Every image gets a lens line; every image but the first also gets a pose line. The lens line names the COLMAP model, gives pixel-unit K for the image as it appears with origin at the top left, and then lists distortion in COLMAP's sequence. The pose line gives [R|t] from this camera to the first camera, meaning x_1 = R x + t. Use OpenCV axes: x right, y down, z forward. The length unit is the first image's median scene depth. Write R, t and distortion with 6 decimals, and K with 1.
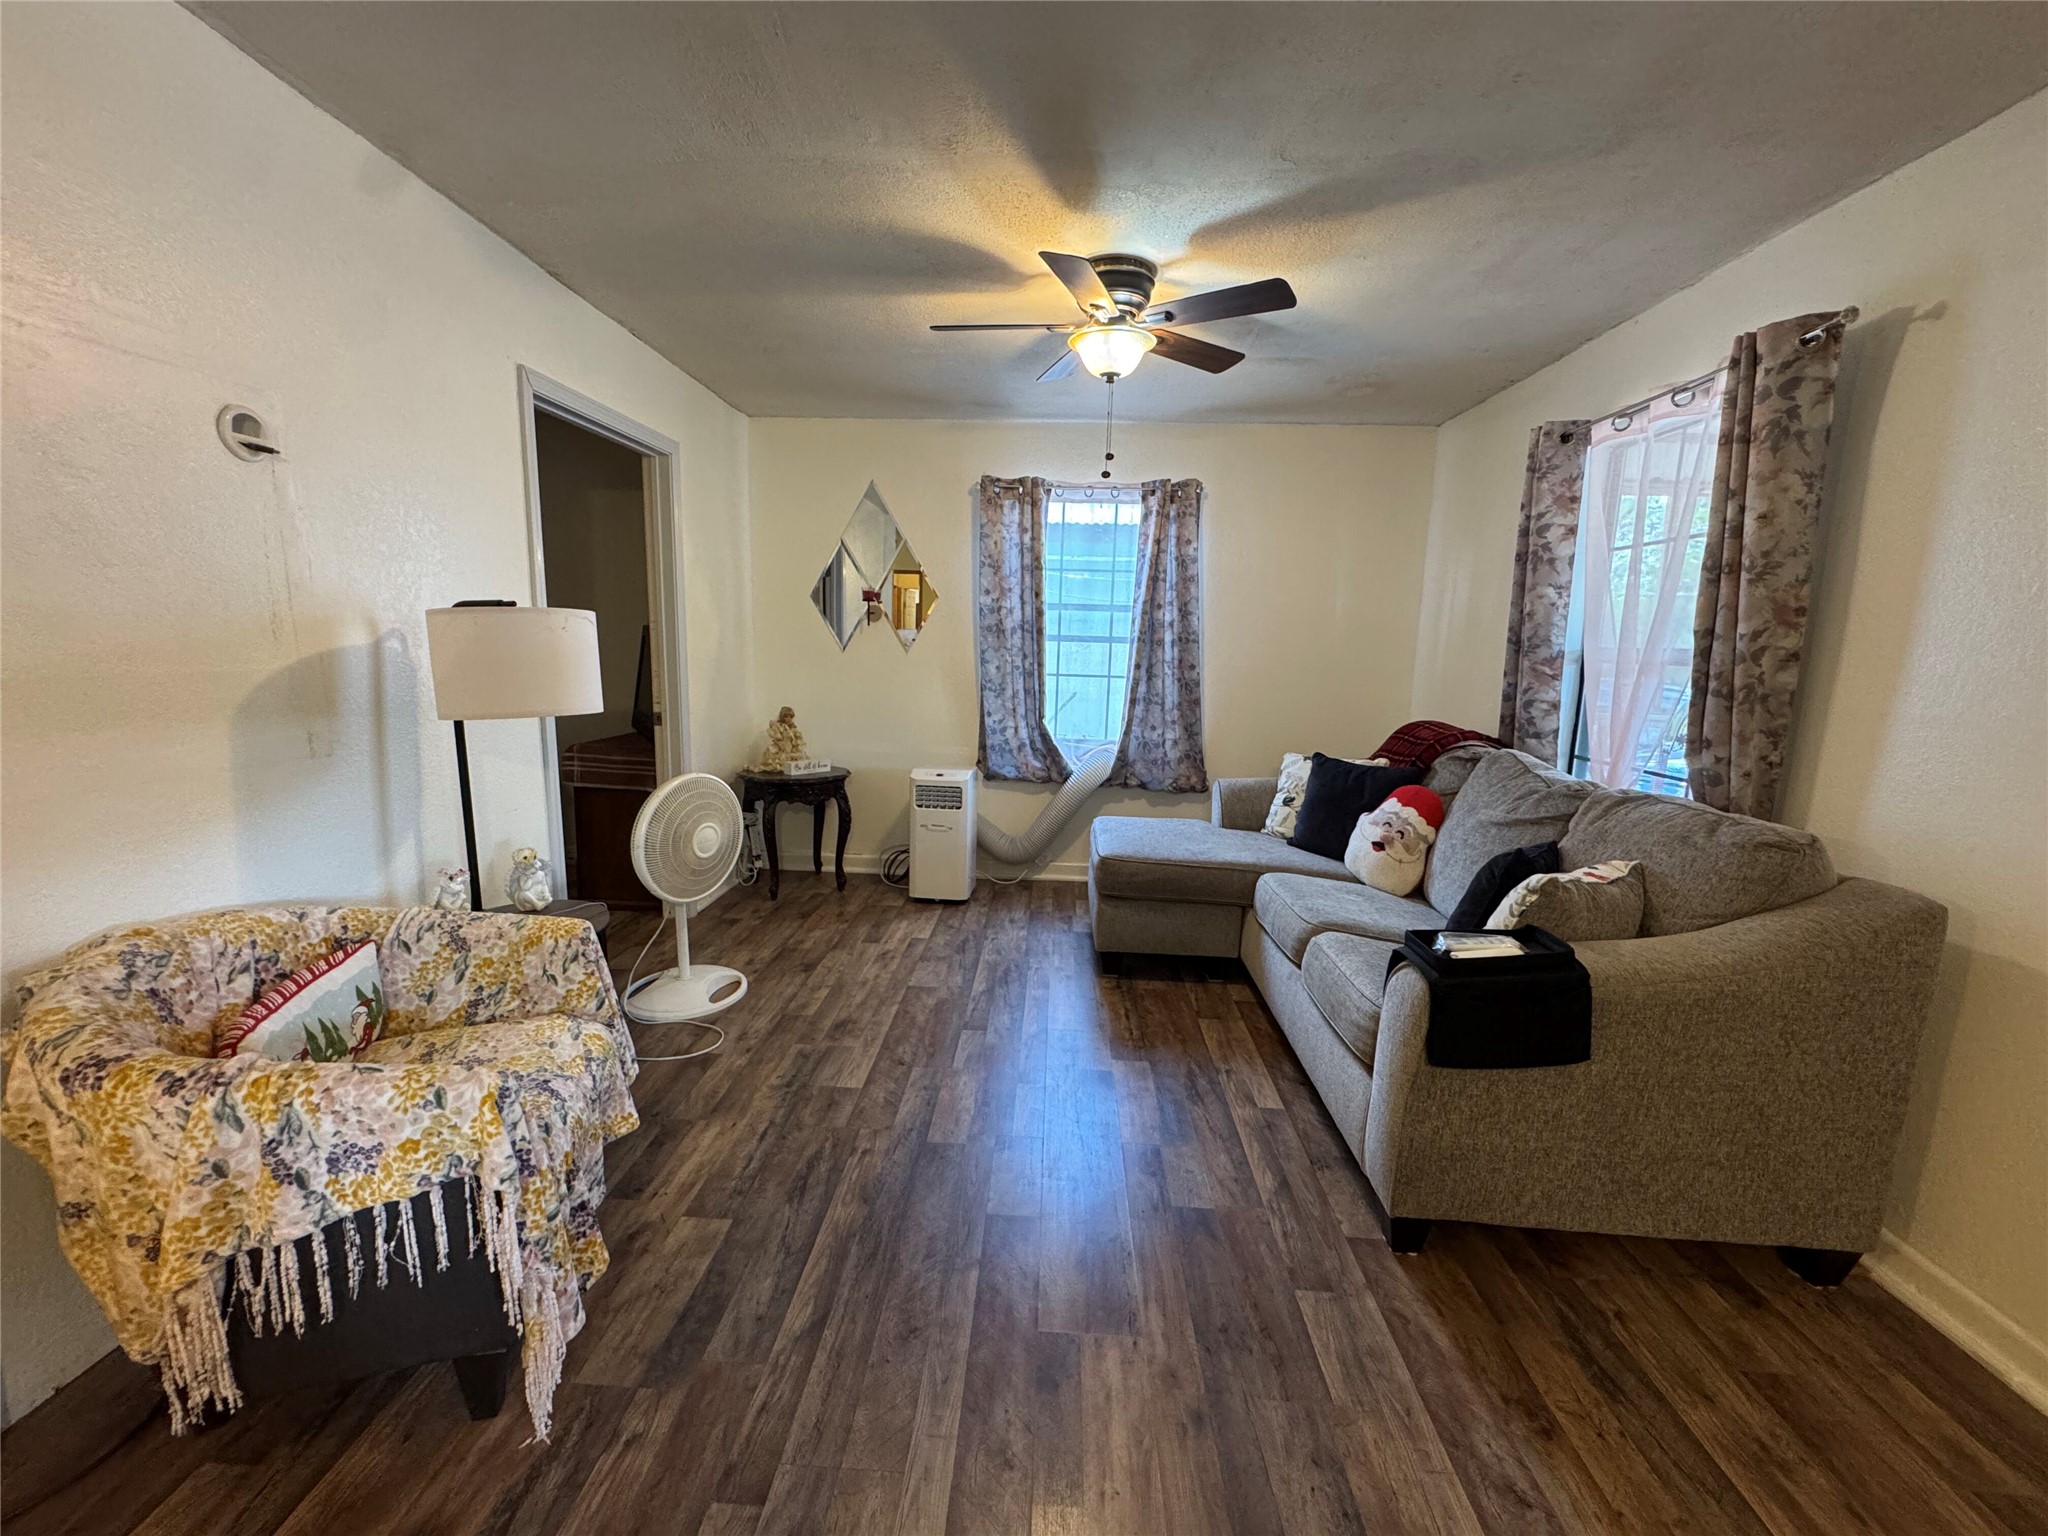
lens RADIAL K [[817.1, 0, 1021.7], [0, 817.1, 768.0], [0, 0, 1]] dist [-0.004313, 0.000784]
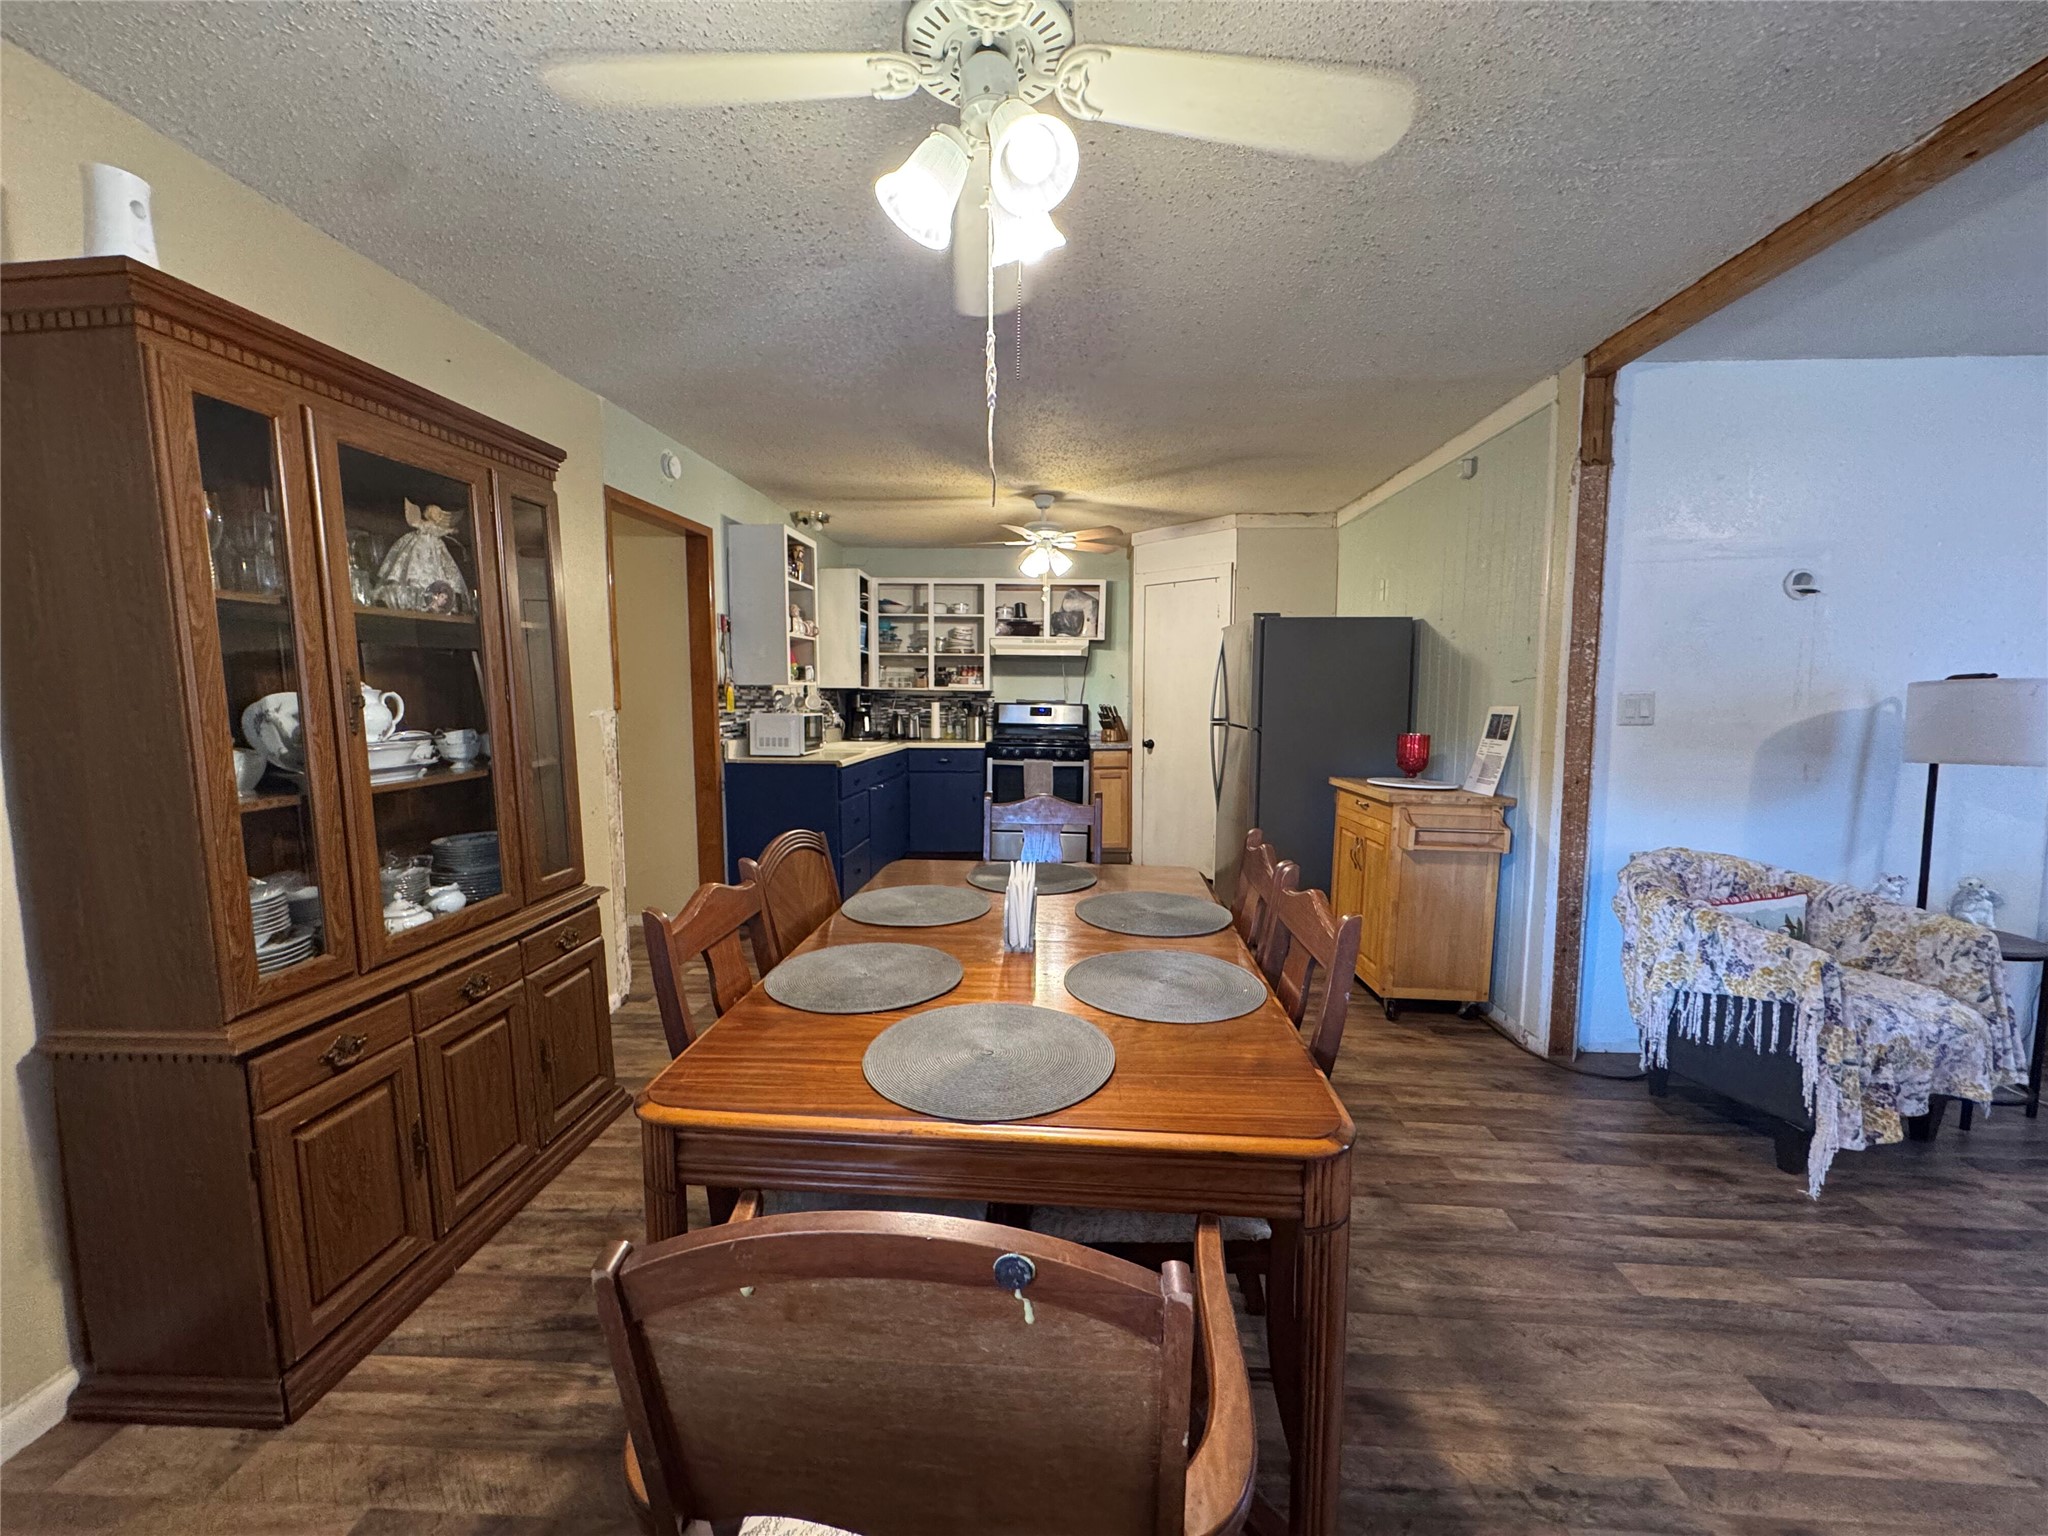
lens RADIAL K [[817.1, 0, 1021.7], [0, 817.1, 768.0], [0, 0, 1]] dist [-0.004313, 0.000784]
pose [[-0.011131, 0.068280, -0.997604, 0.632121], [-0.158066, 0.985002, 0.069182, 0.084284], [0.987366, 0.158457, -0.000171, -0.437427]]
